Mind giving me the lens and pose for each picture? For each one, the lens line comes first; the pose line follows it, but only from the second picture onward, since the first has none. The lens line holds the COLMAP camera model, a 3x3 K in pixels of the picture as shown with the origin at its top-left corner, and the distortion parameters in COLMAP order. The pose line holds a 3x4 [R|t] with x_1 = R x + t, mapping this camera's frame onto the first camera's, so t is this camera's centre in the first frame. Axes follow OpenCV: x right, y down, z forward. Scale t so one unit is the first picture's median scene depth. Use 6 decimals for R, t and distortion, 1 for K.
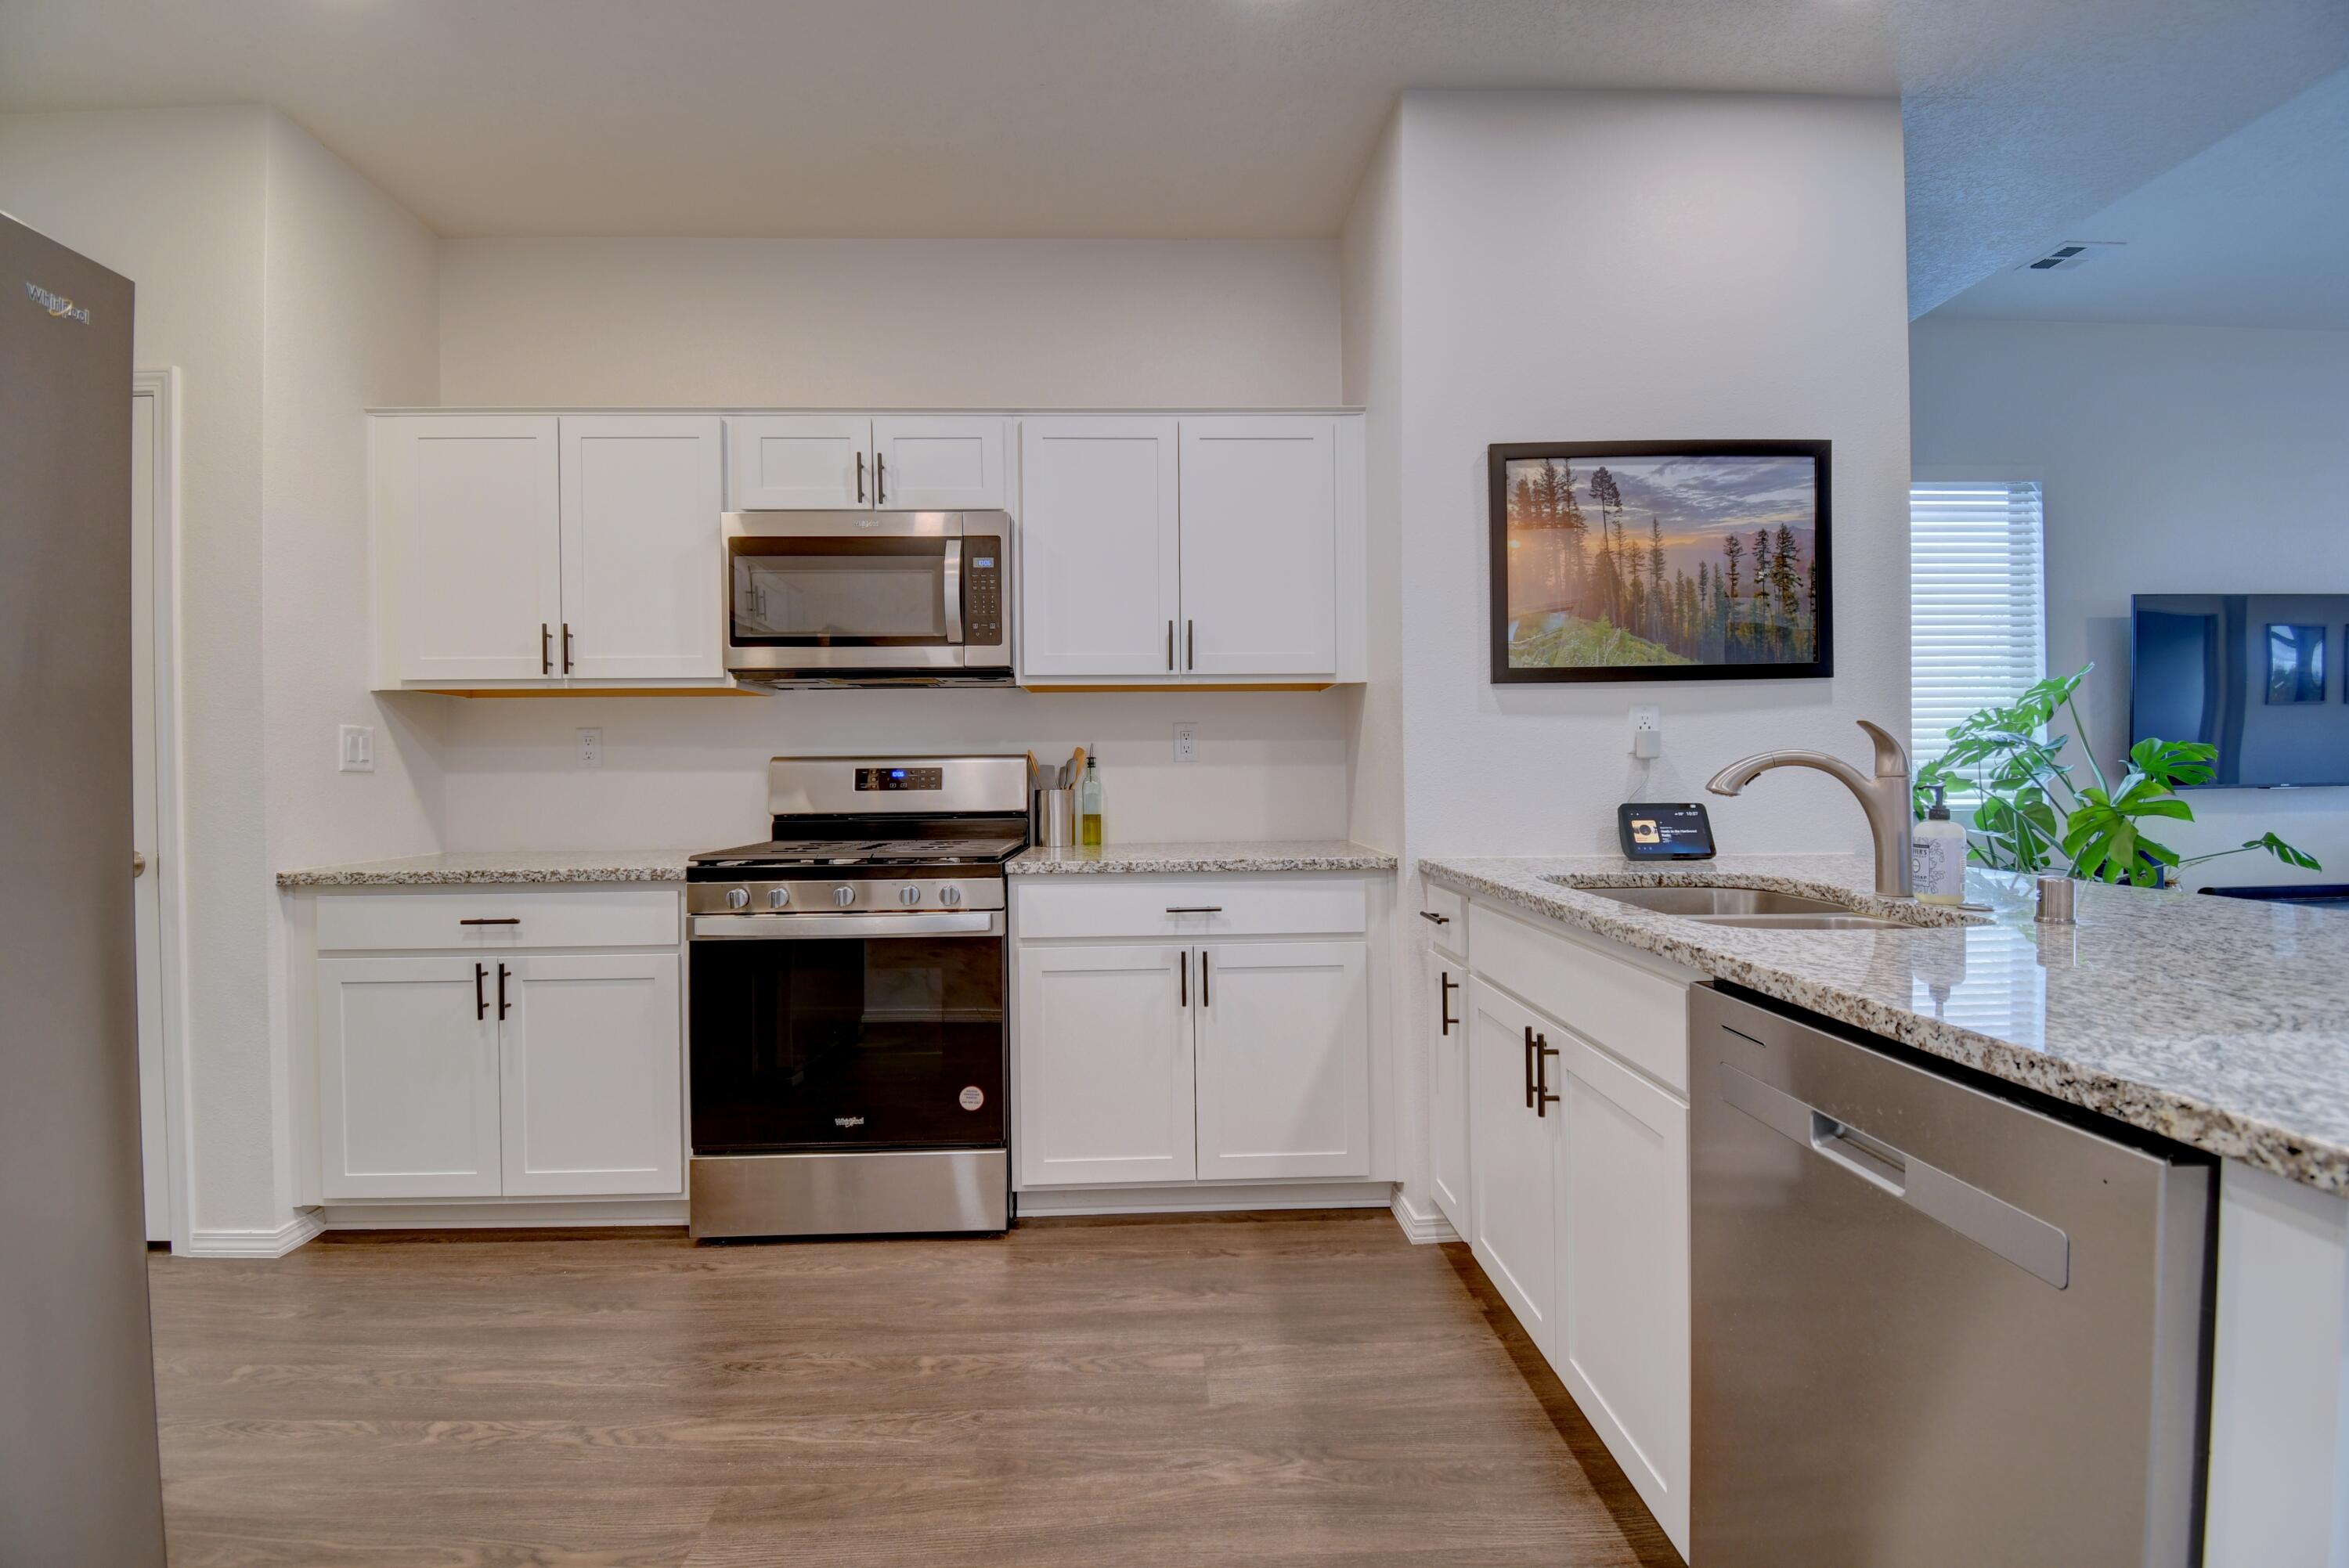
lens RADIAL K [[1031.9, 0, 1176.6], [0, 1031.9, 772.5], [0, 0, 1]] dist [0.003939, -0.004988]
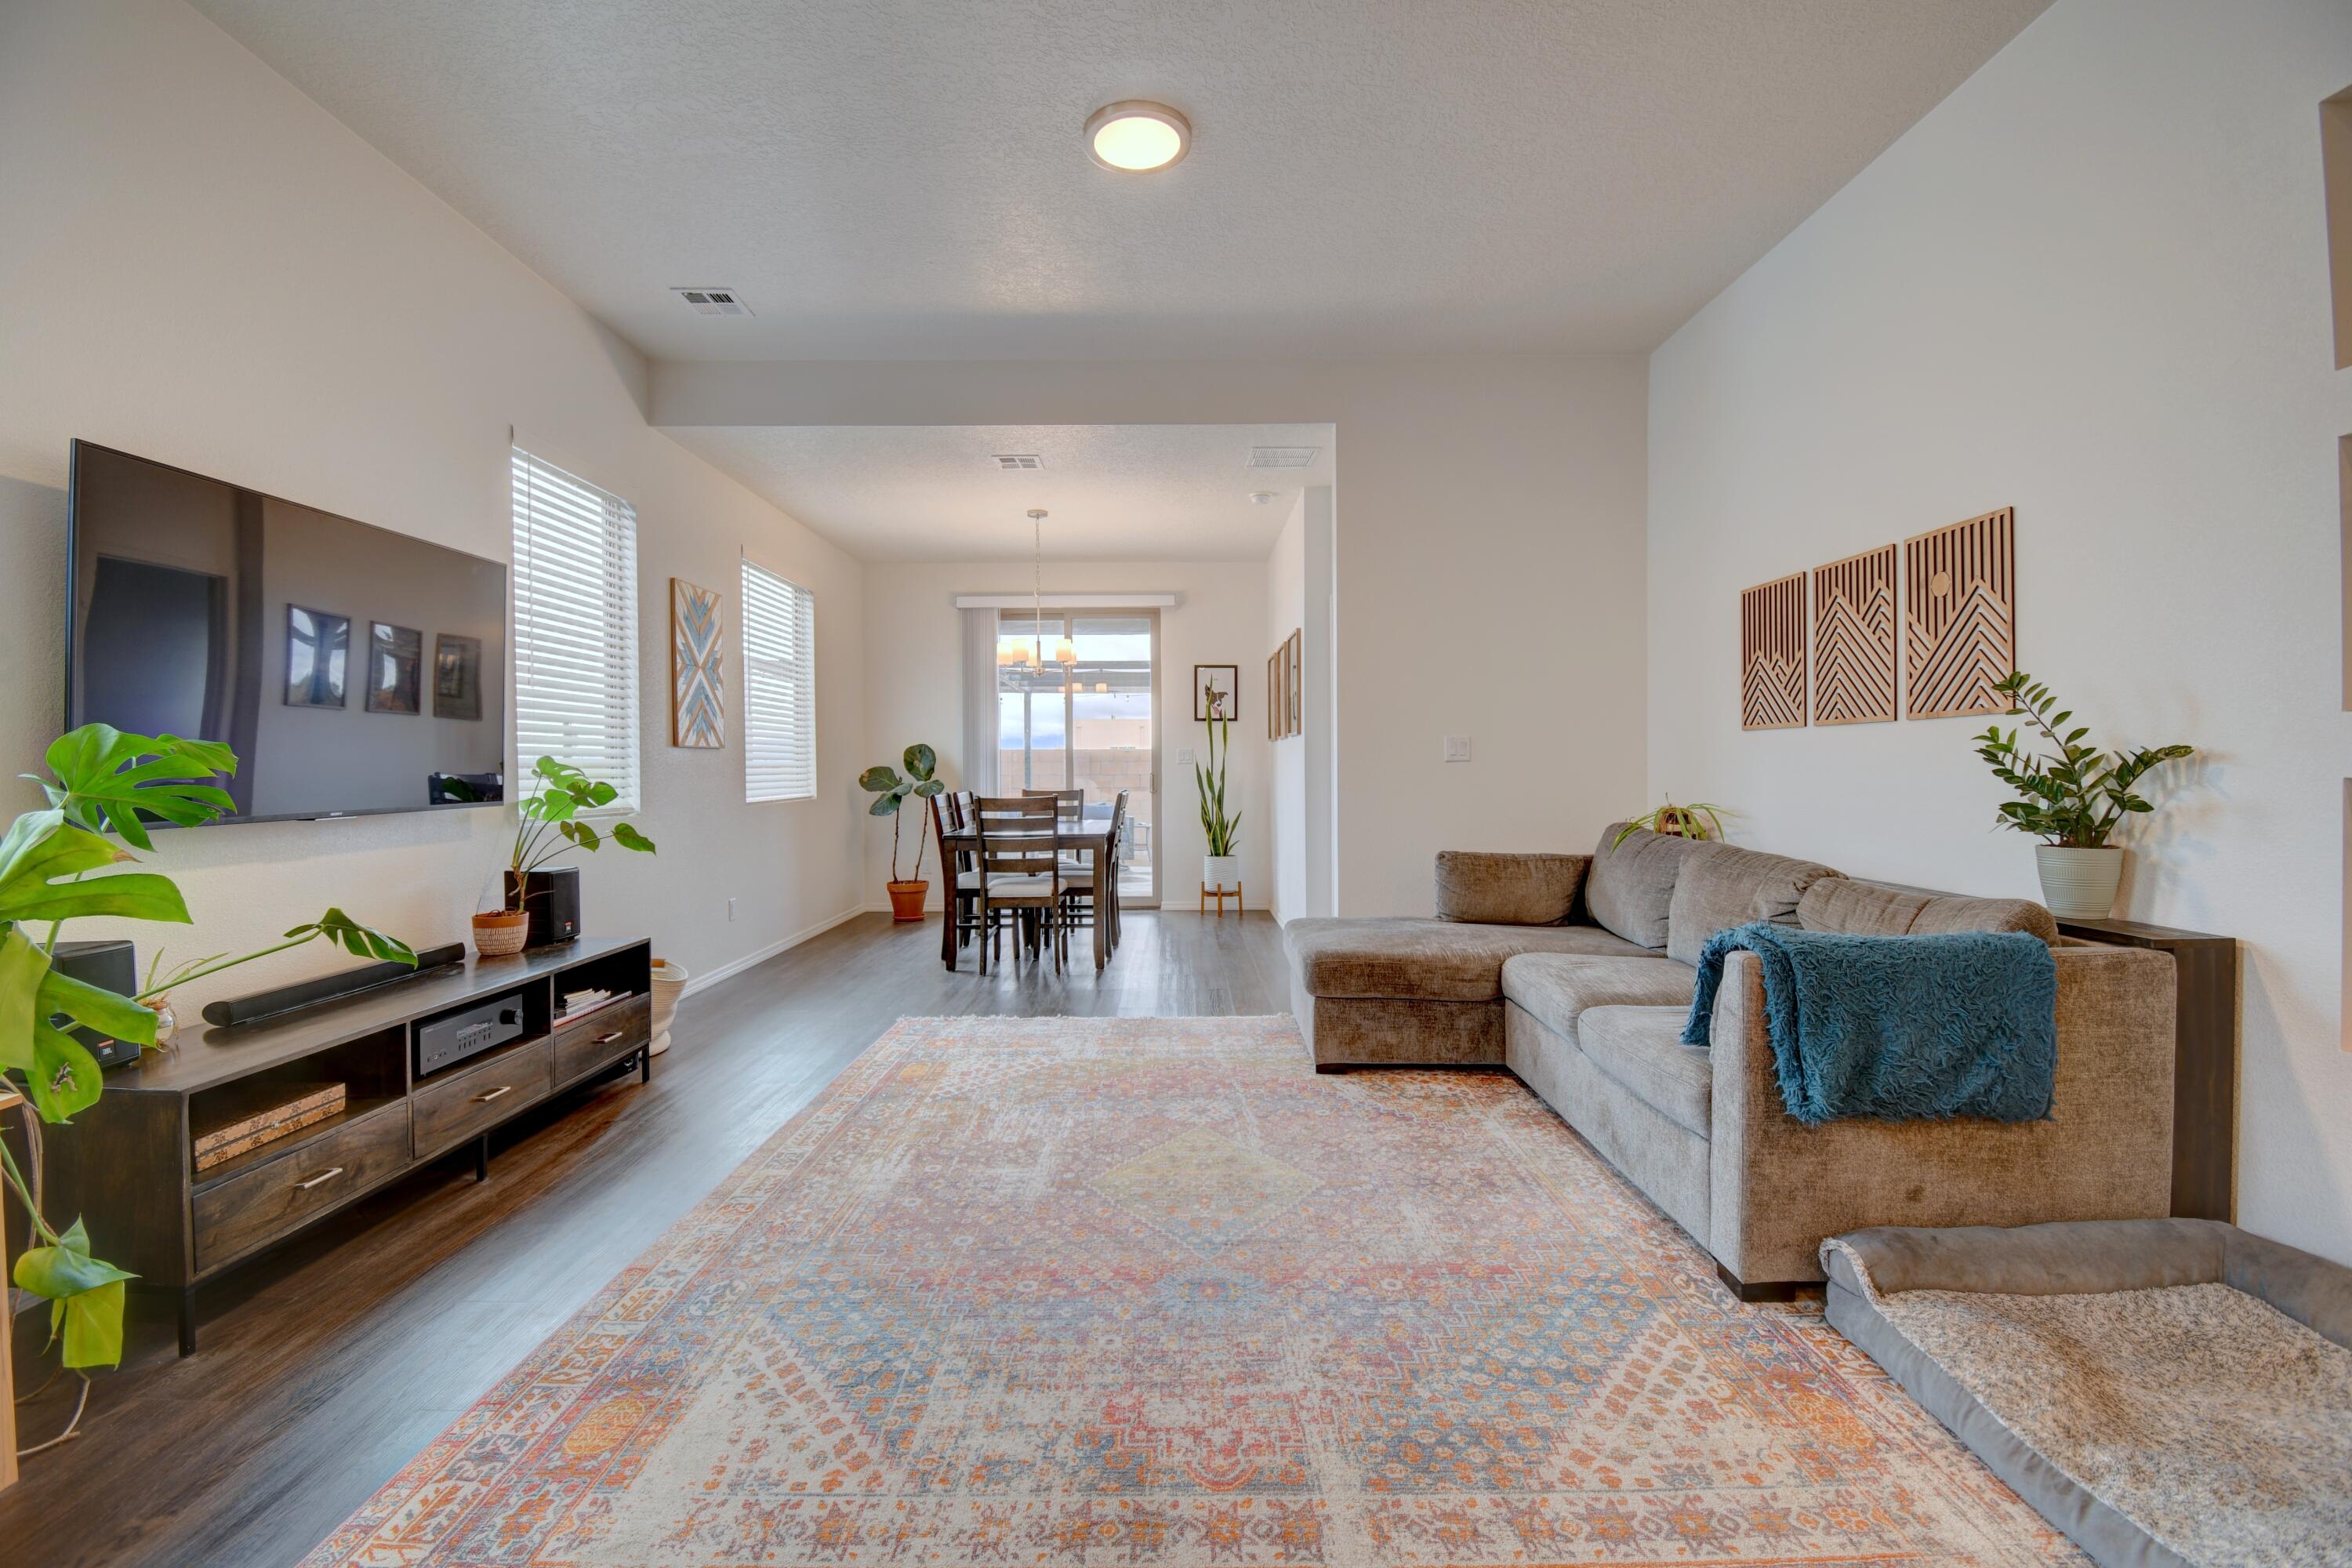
lens RADIAL K [[1033.3, 0, 1167.2], [0, 1033.3, 779.9], [0, 0, 1]] dist [0.003939, -0.004988]
pose [[0.041657, -0.000250, 0.999132, 0.835312], [0.015432, 0.999881, -0.000393, -0.004470], [-0.999013, 0.015435, 0.041656, 0.838932]]
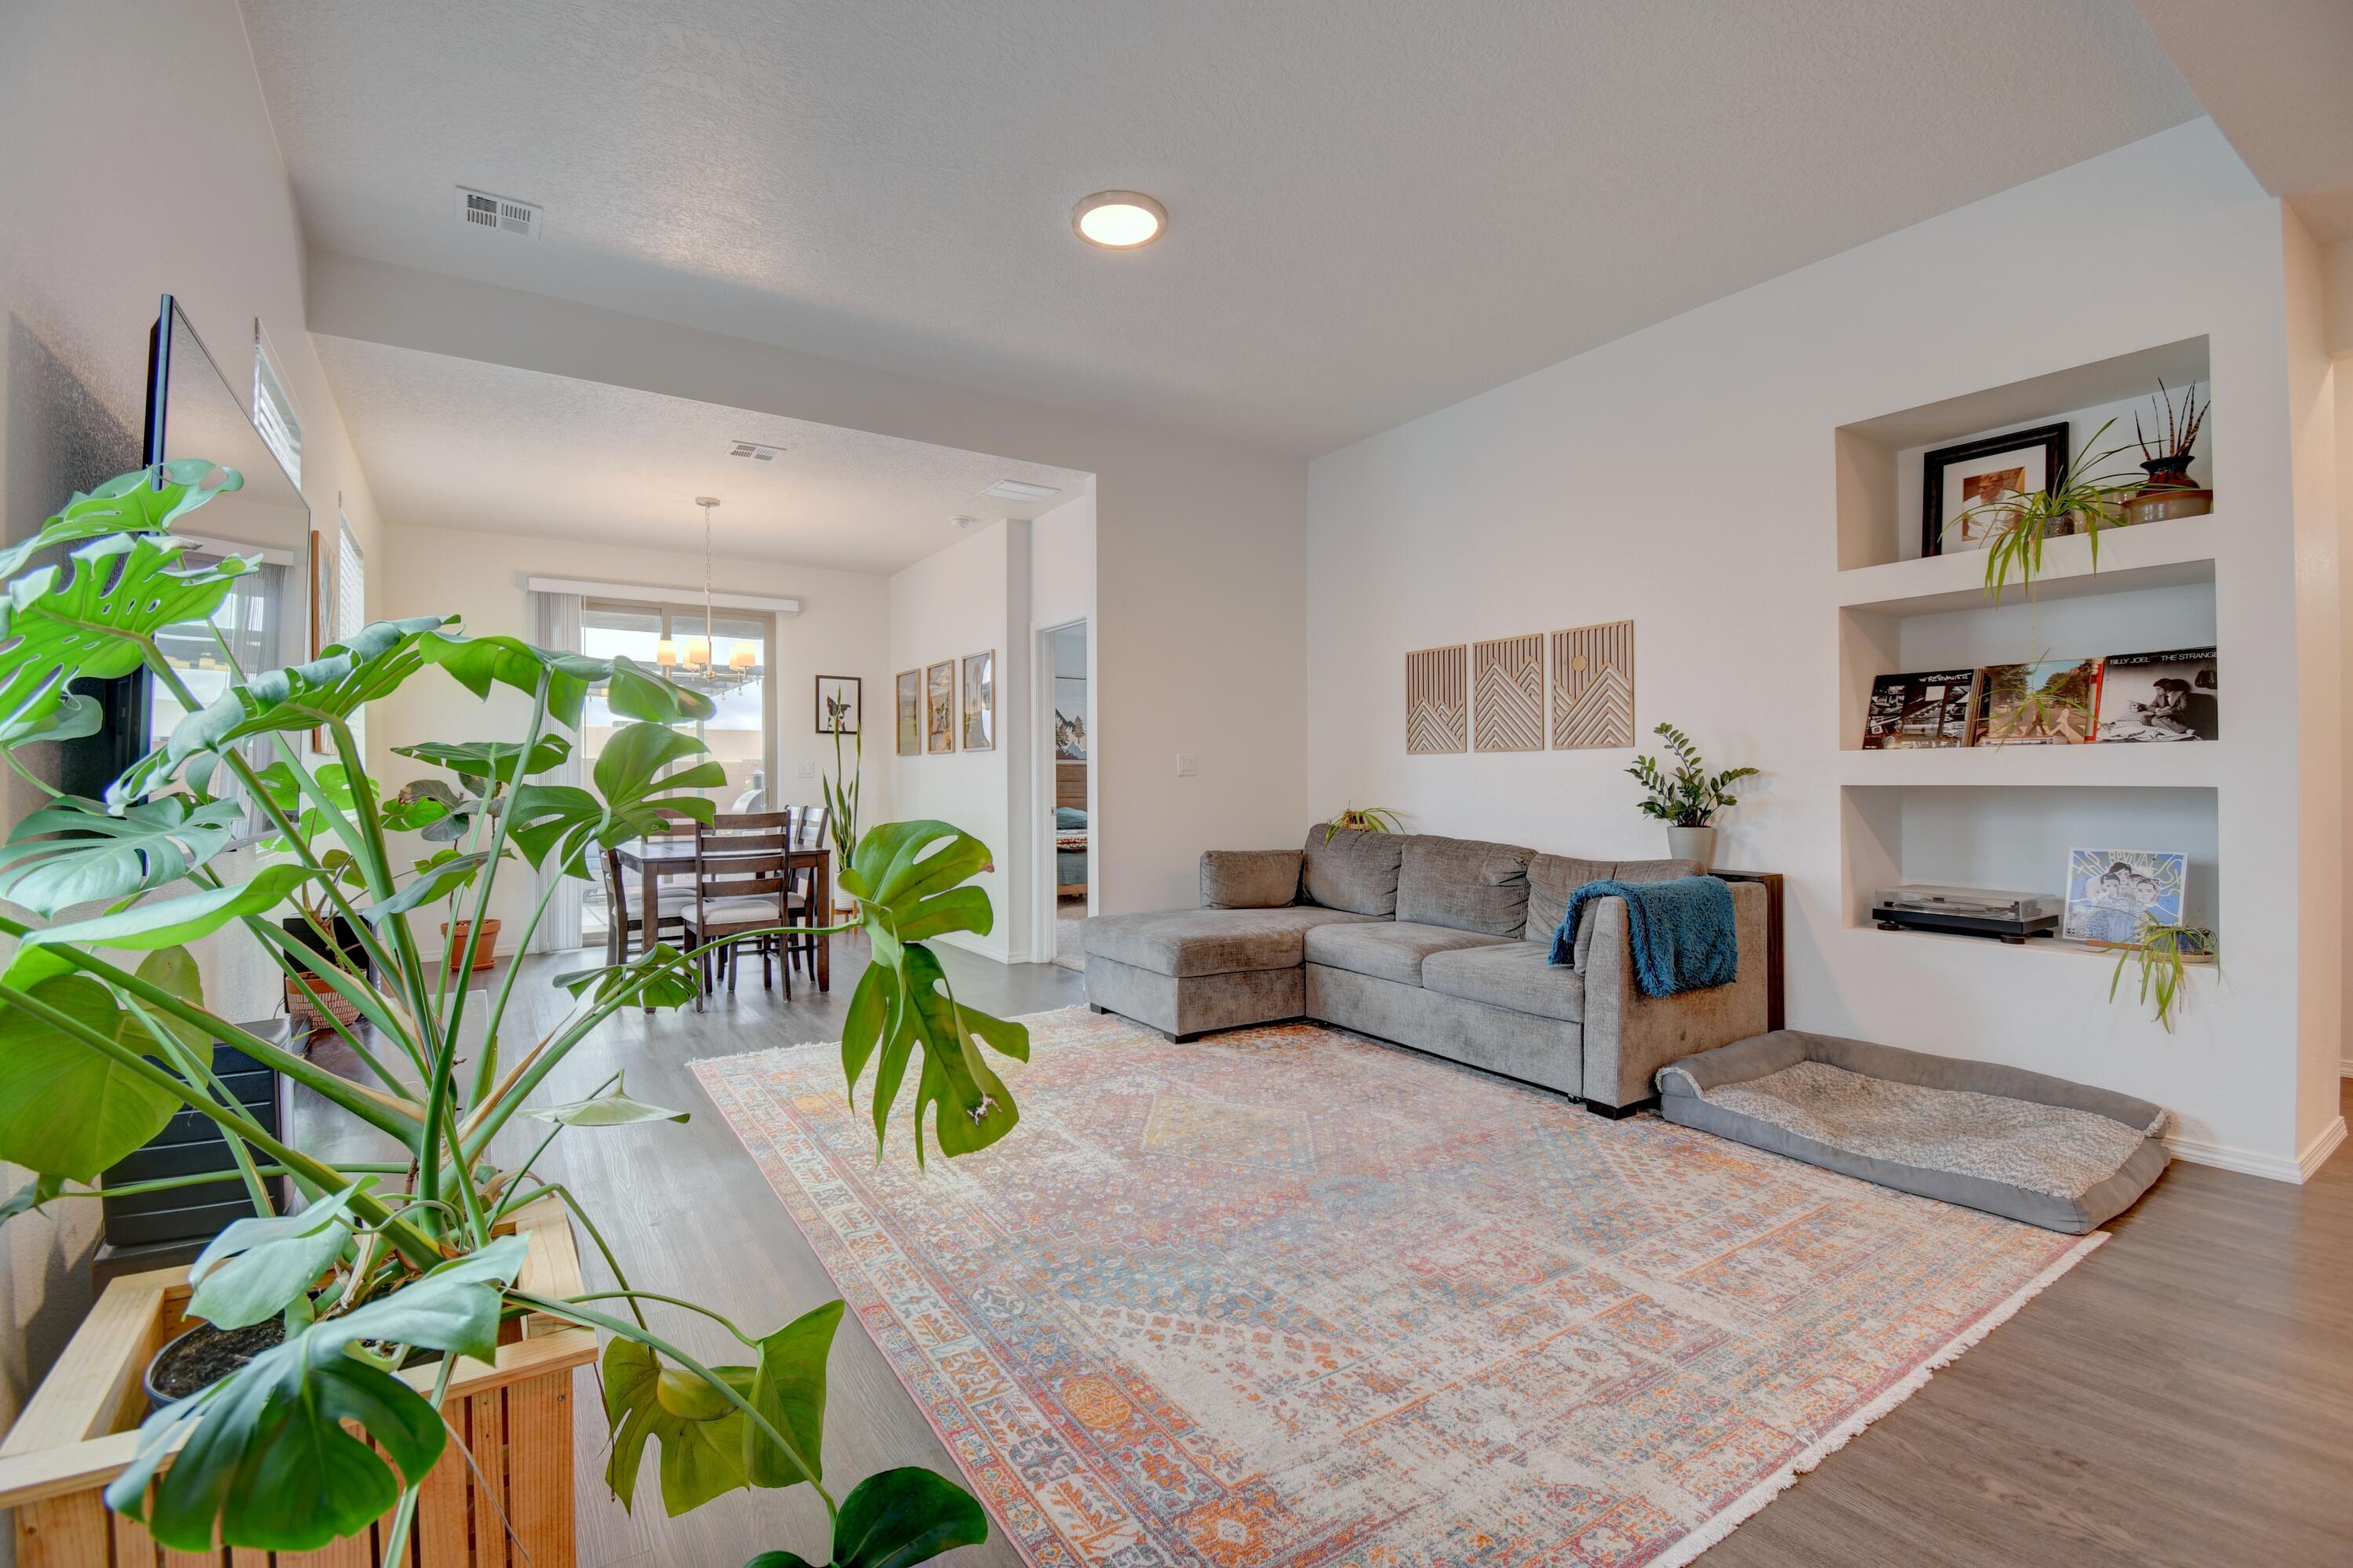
lens RADIAL K [[1033.8, 0, 1166.9], [0, 1033.8, 781.8], [0, 0, 1]] dist [0.003939, -0.004988]
pose [[-0.514803, 0.012616, 0.857216, 0.853977], [0.019632, 0.999803, -0.002925, -0.012680], [-0.857084, 0.015323, -0.514949, 1.610752]]
